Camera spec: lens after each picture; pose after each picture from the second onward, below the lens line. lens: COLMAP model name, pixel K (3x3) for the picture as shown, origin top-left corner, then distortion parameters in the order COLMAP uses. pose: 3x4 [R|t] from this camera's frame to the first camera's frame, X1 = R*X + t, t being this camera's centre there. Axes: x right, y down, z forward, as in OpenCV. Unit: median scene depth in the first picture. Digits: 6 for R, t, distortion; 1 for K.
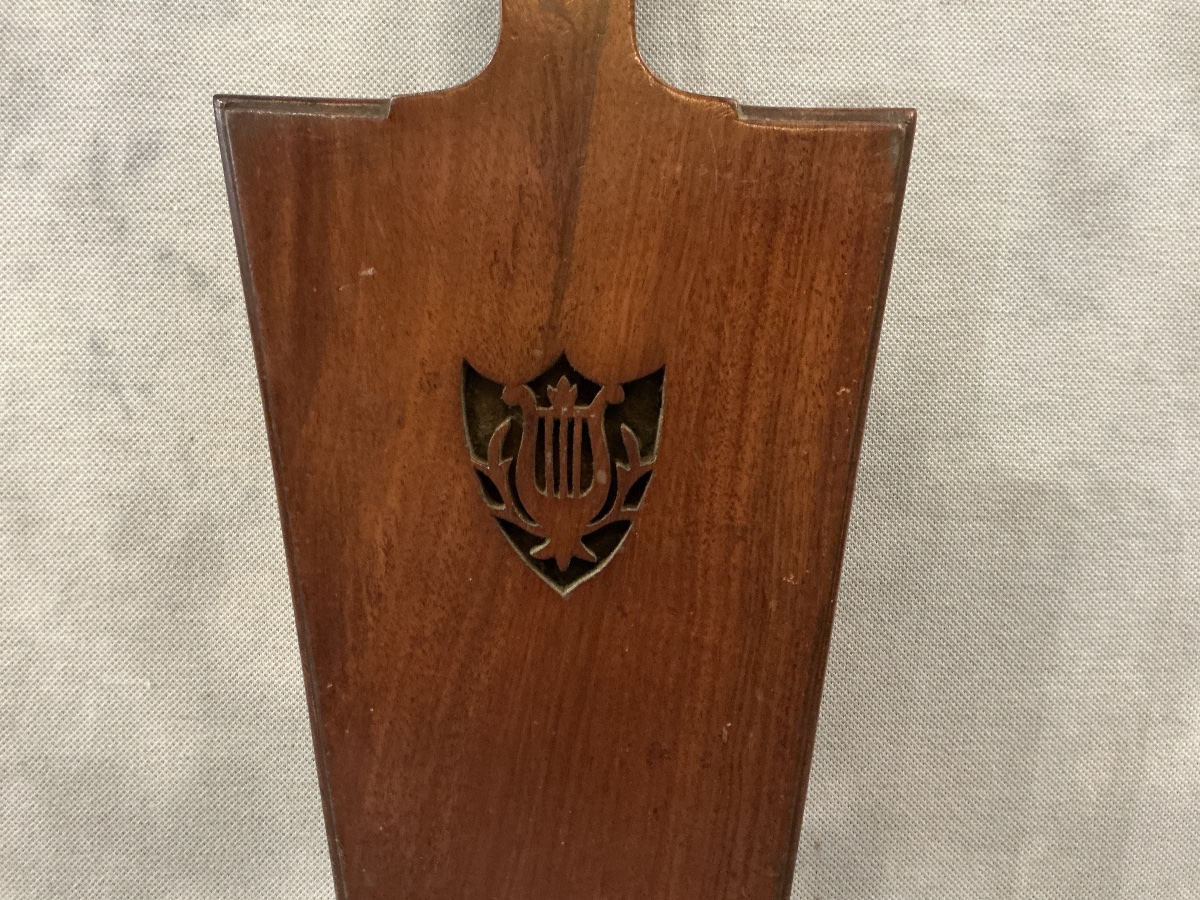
lens RADIAL K [[1012.4, 0, 600.0], [0, 1012.4, 450.0], [0, 0, 1]] dist [0.073208, -0.172656]
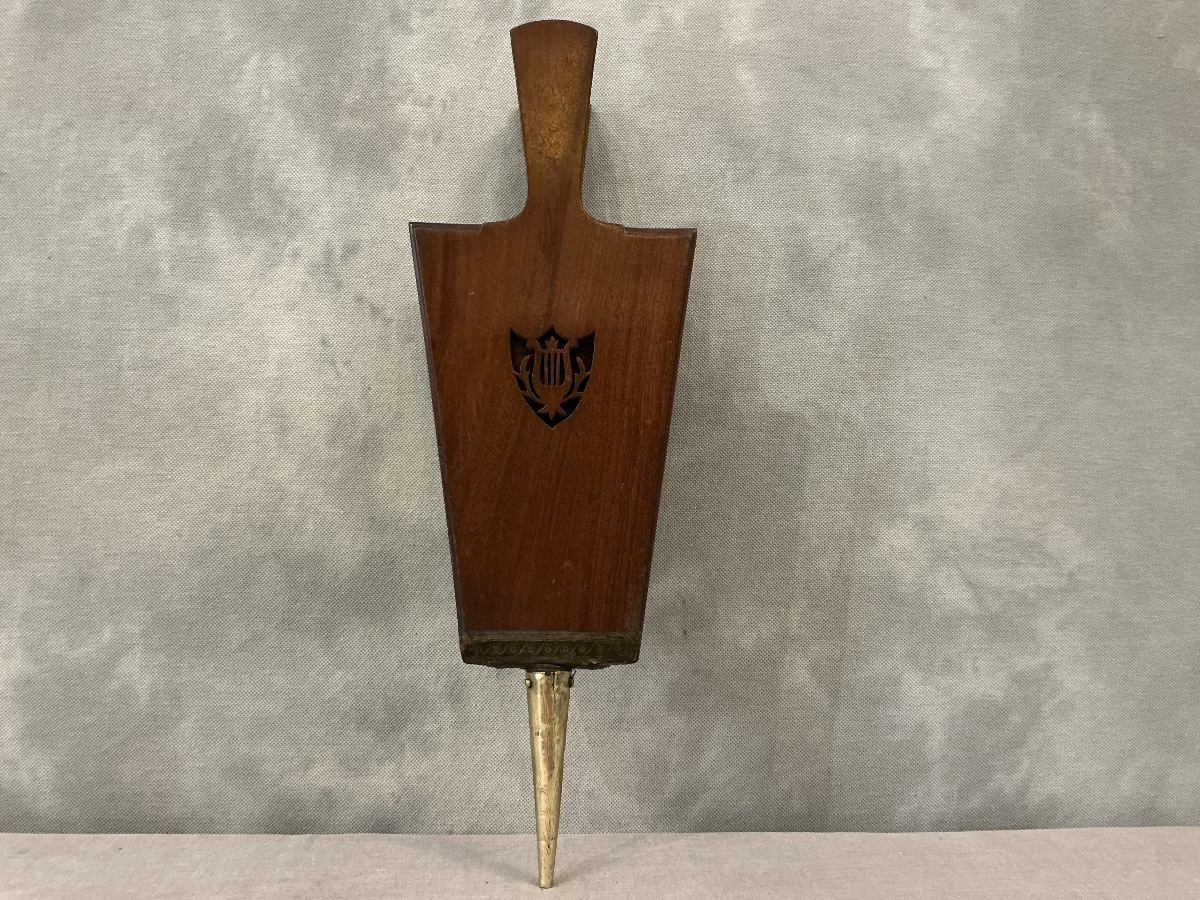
lens RADIAL K [[1012.4, 0, 600.0], [0, 1012.4, 450.0], [0, 0, 1]] dist [0.073208, -0.172656]
pose [[0.999913, -0.001886, 0.013071, 0.043774], [0.003504, 0.992161, -0.124919, 0.486211], [-0.012733, 0.124954, 0.992081, -1.321852]]
